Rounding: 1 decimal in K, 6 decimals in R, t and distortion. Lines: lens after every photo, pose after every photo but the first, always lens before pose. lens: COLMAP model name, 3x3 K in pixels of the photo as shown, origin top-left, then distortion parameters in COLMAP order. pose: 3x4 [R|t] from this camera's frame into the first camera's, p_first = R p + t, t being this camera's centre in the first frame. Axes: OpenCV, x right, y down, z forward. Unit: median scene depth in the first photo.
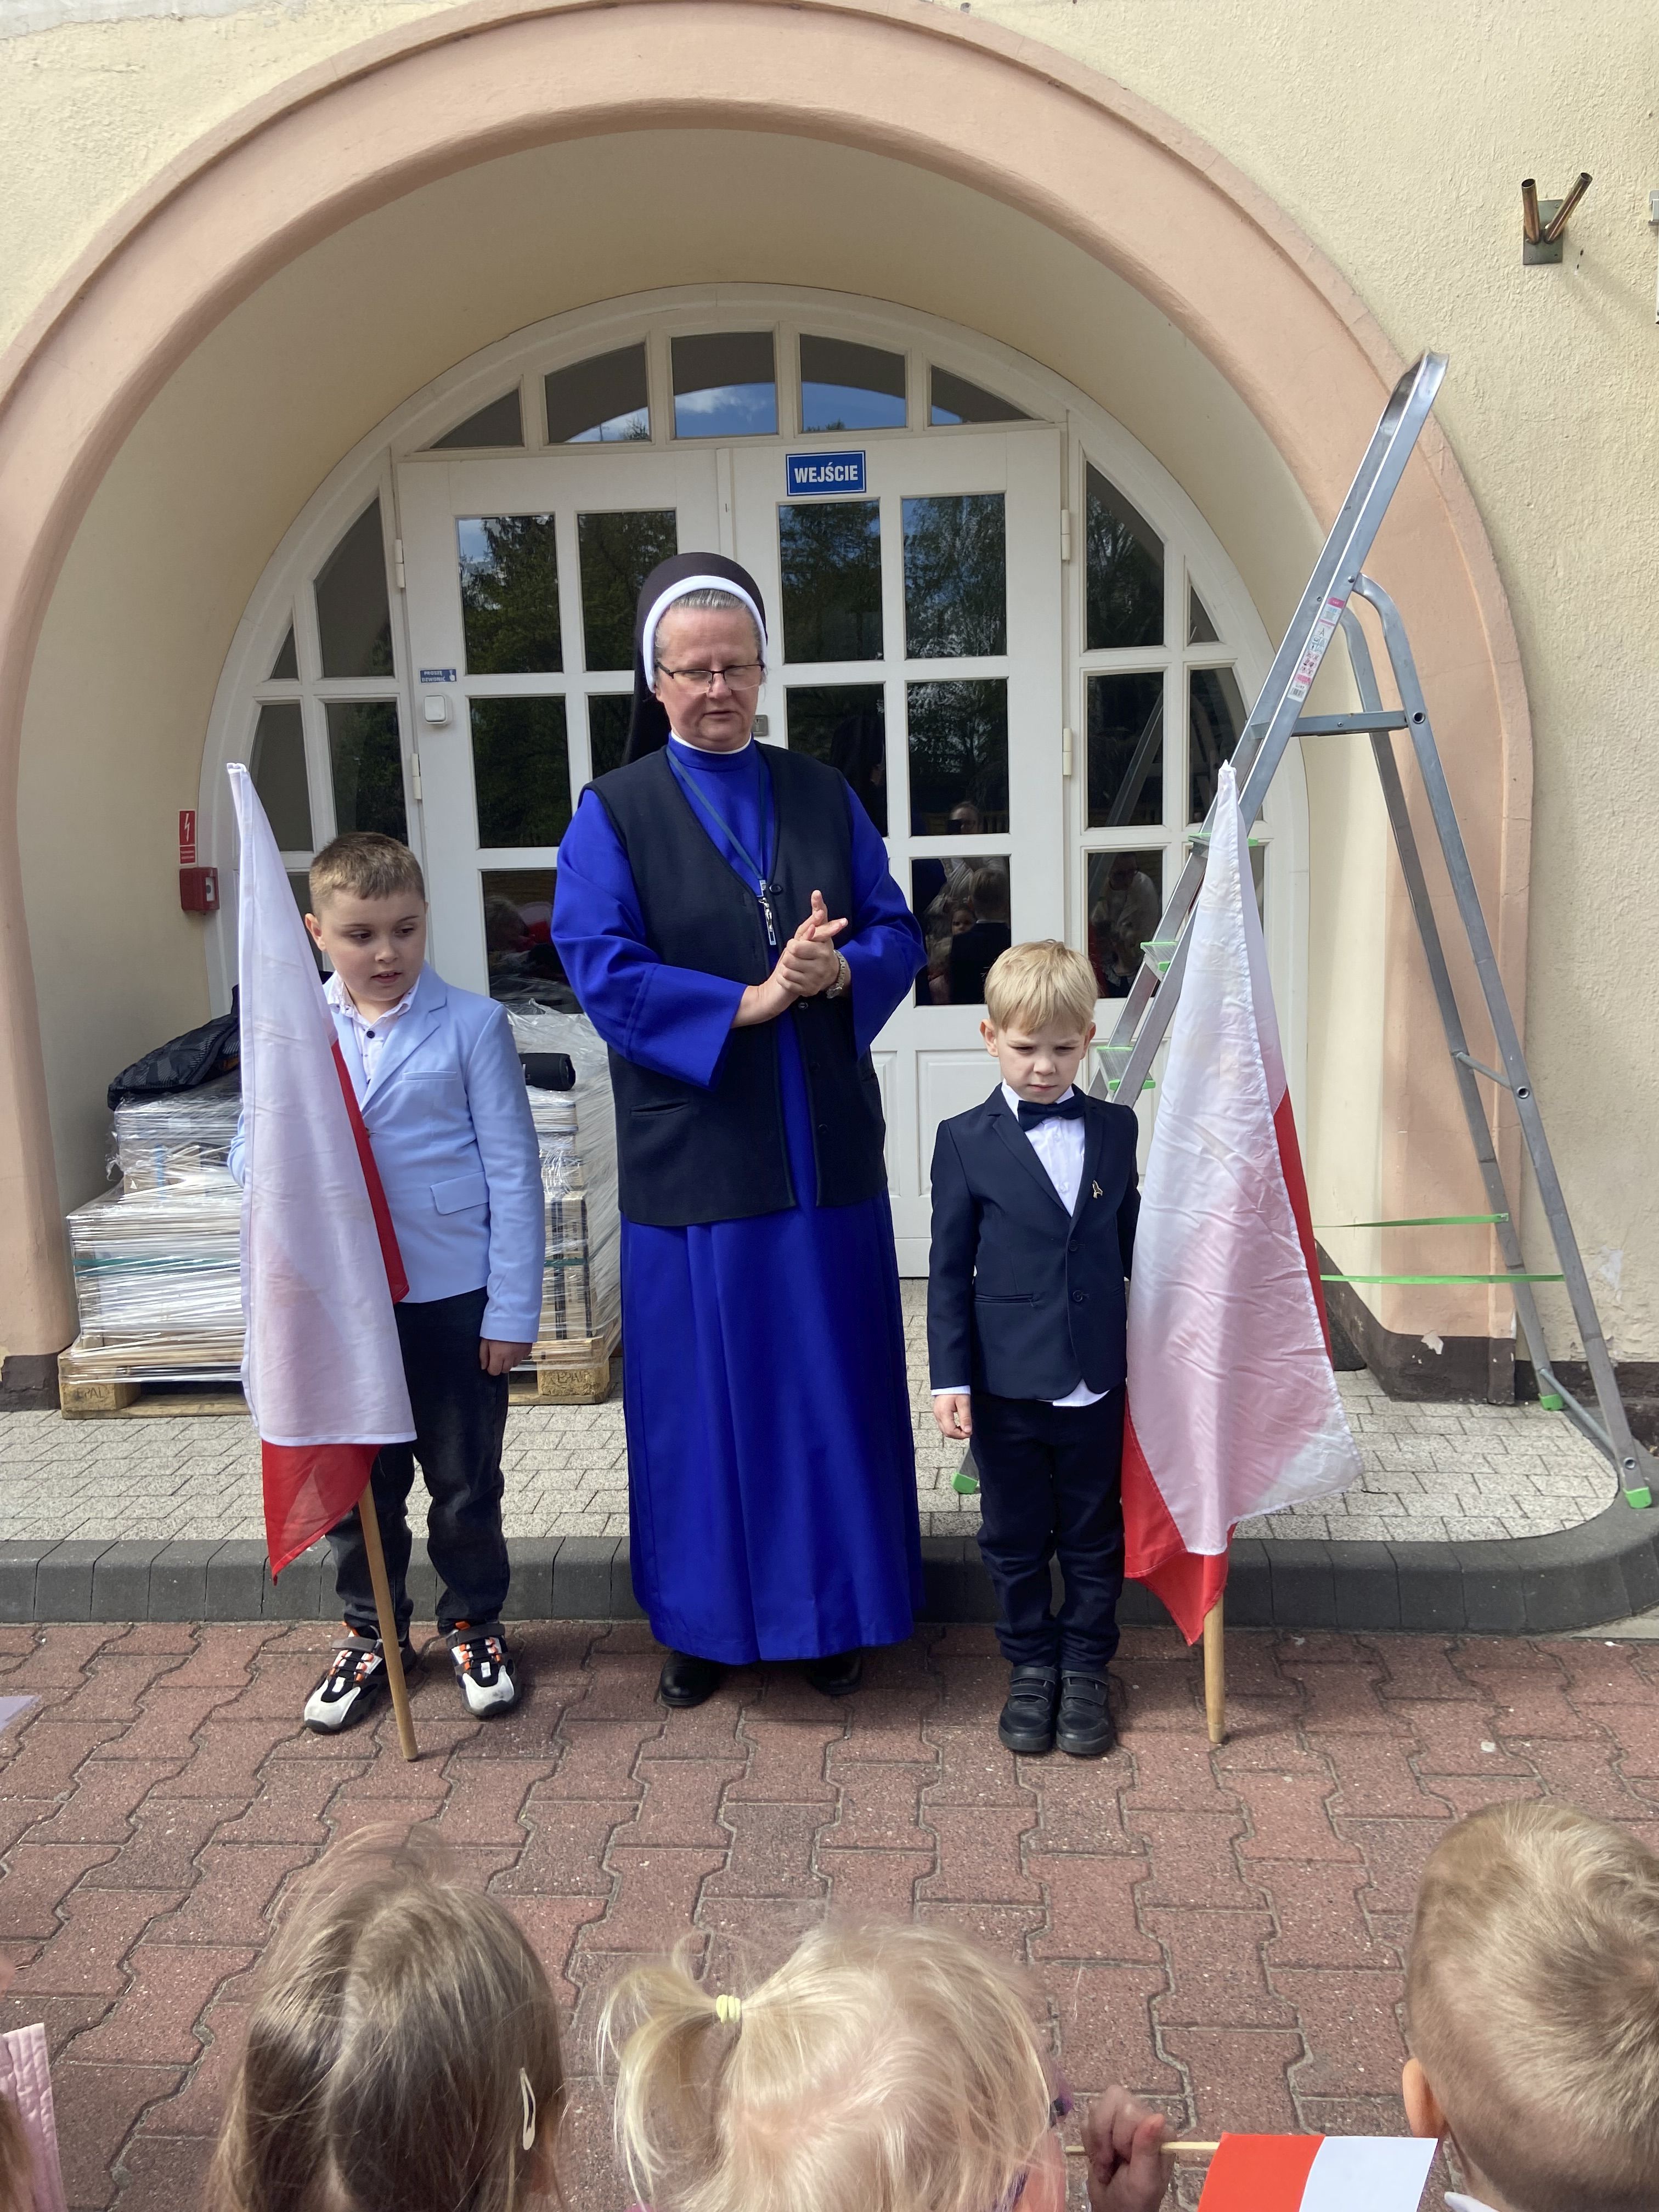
lens RADIAL K [[1627.5, 0, 829.5], [0, 1627.5, 1106.0], [0, 0, 1]] dist [0.091217, -0.157533]
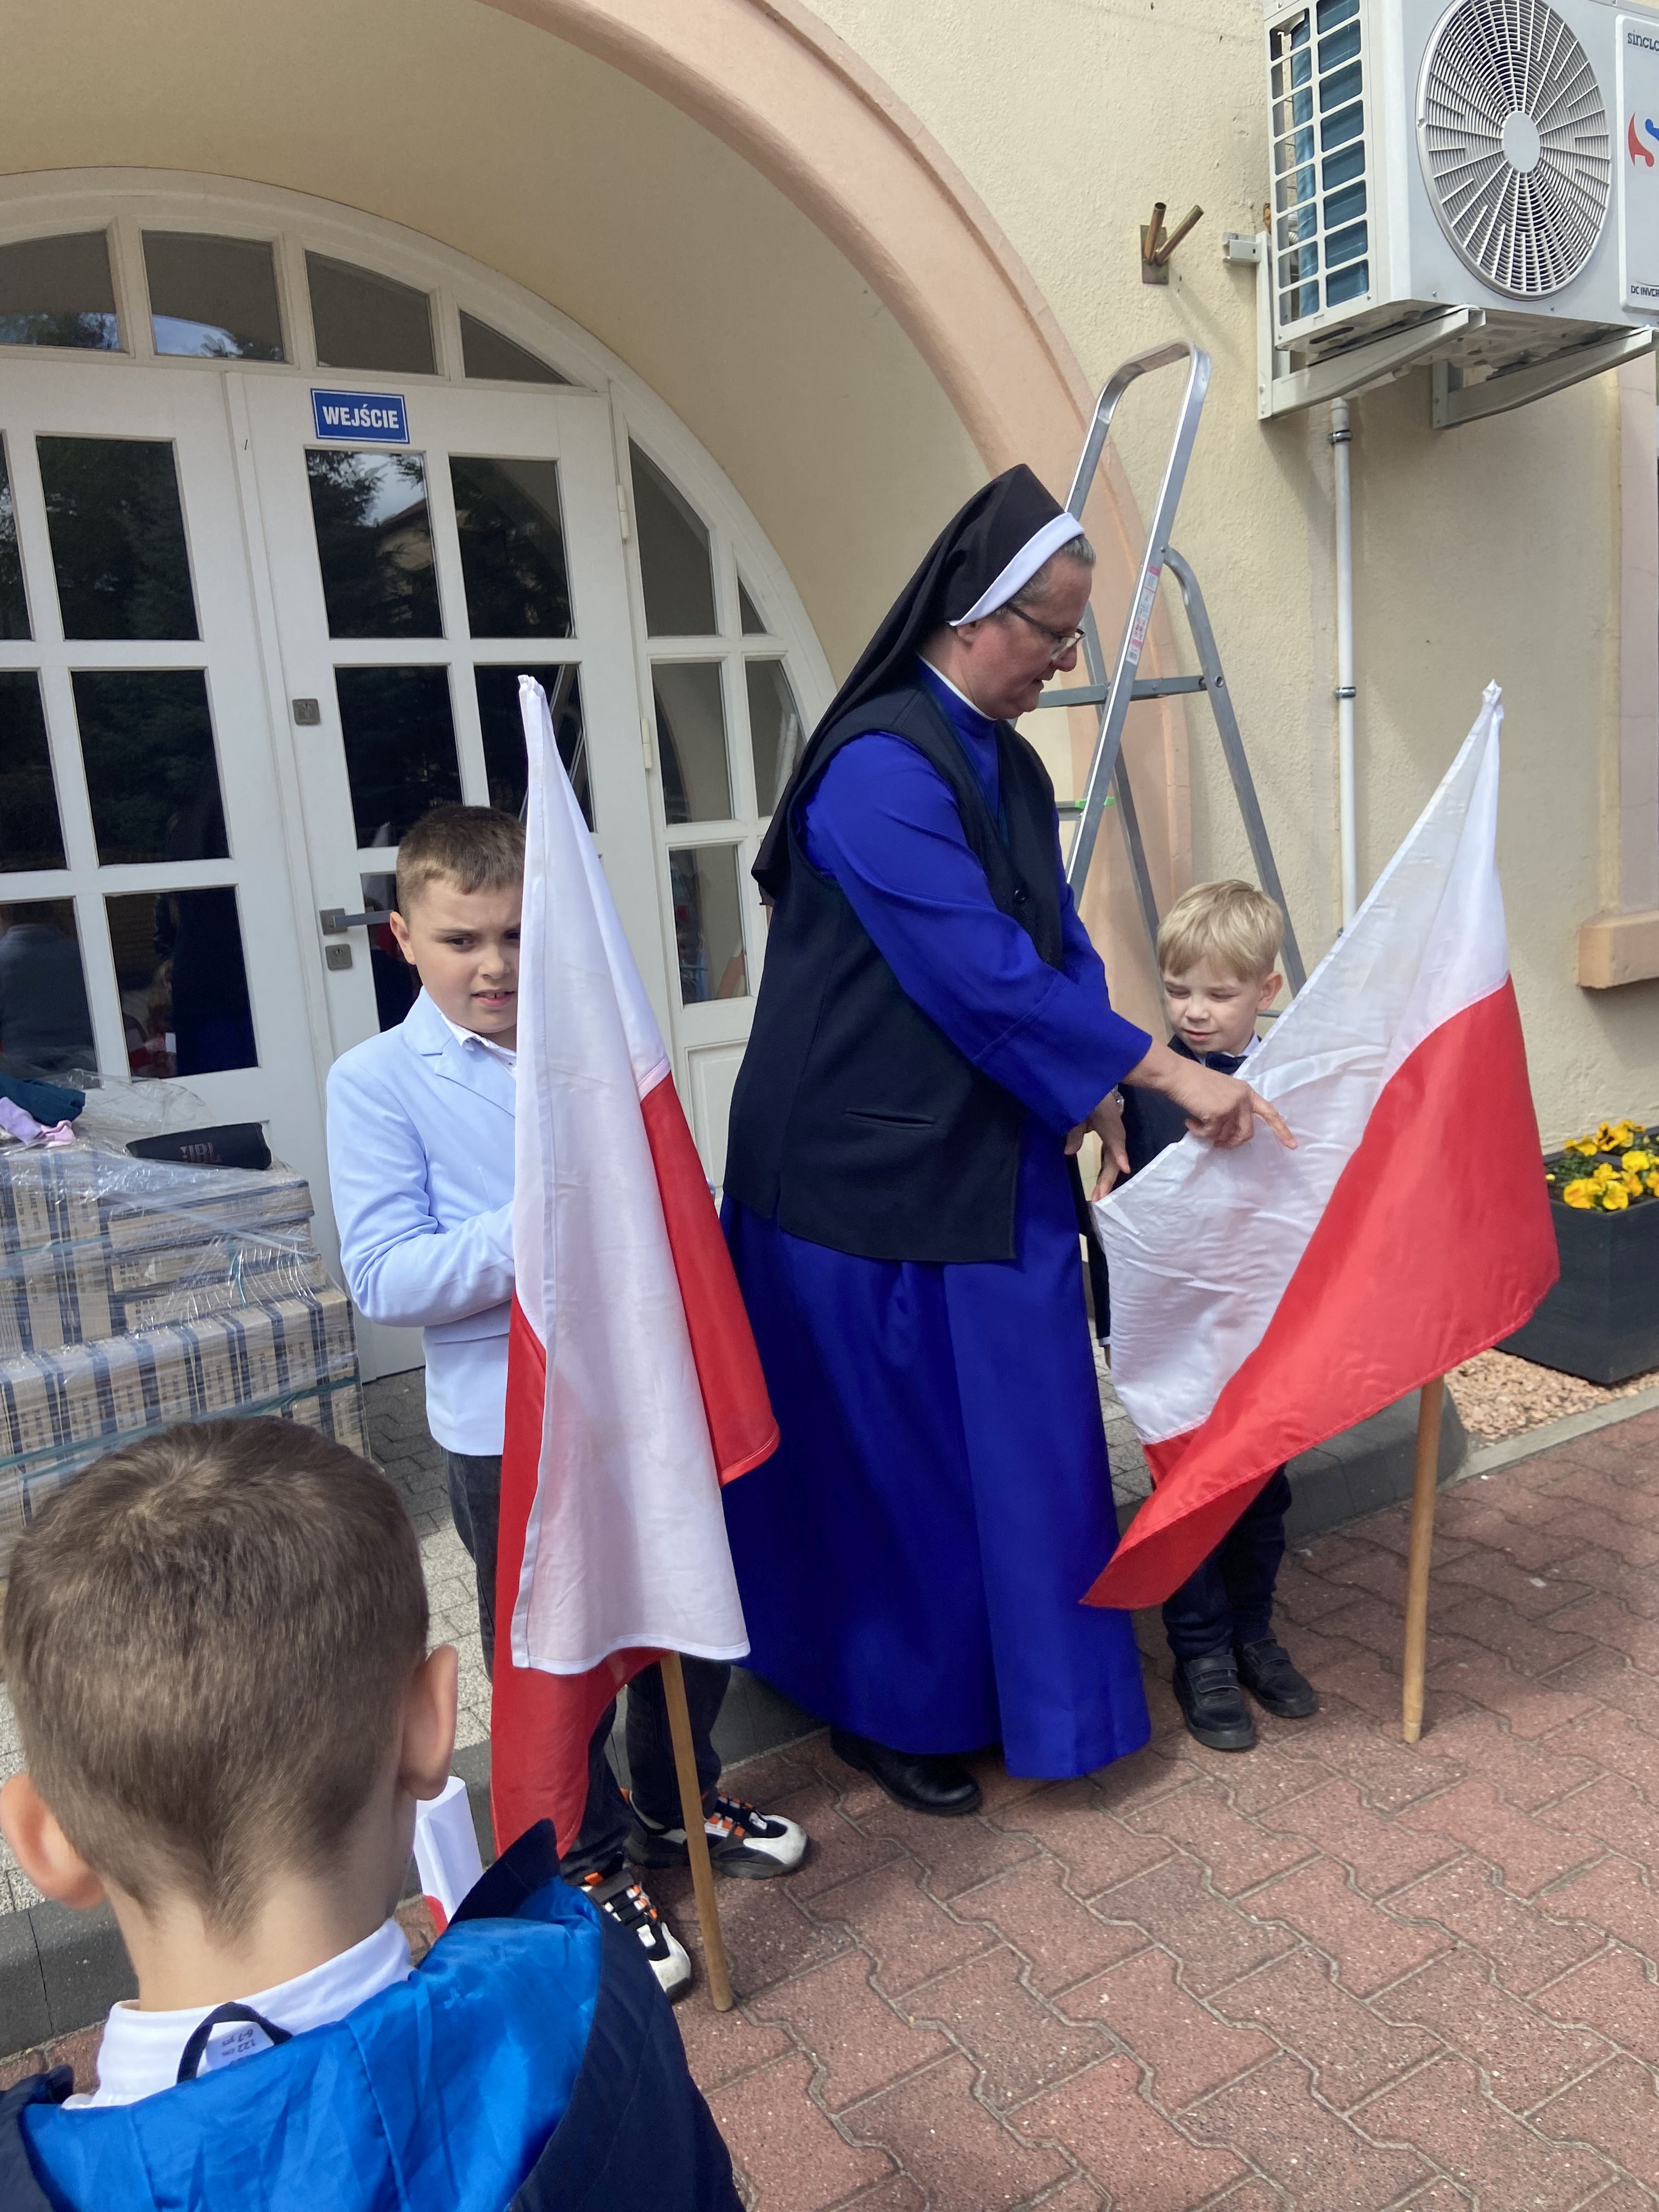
lens RADIAL K [[1627.5, 0, 829.5], [0, 1627.5, 1106.0], [0, 0, 1]] dist [0.091217, -0.157533]
pose [[0.811488, -0.128712, 0.570018, -0.338140], [0.145231, 0.989258, 0.016624, -0.011782], [-0.566034, 0.069294, 0.821464, 0.188996]]
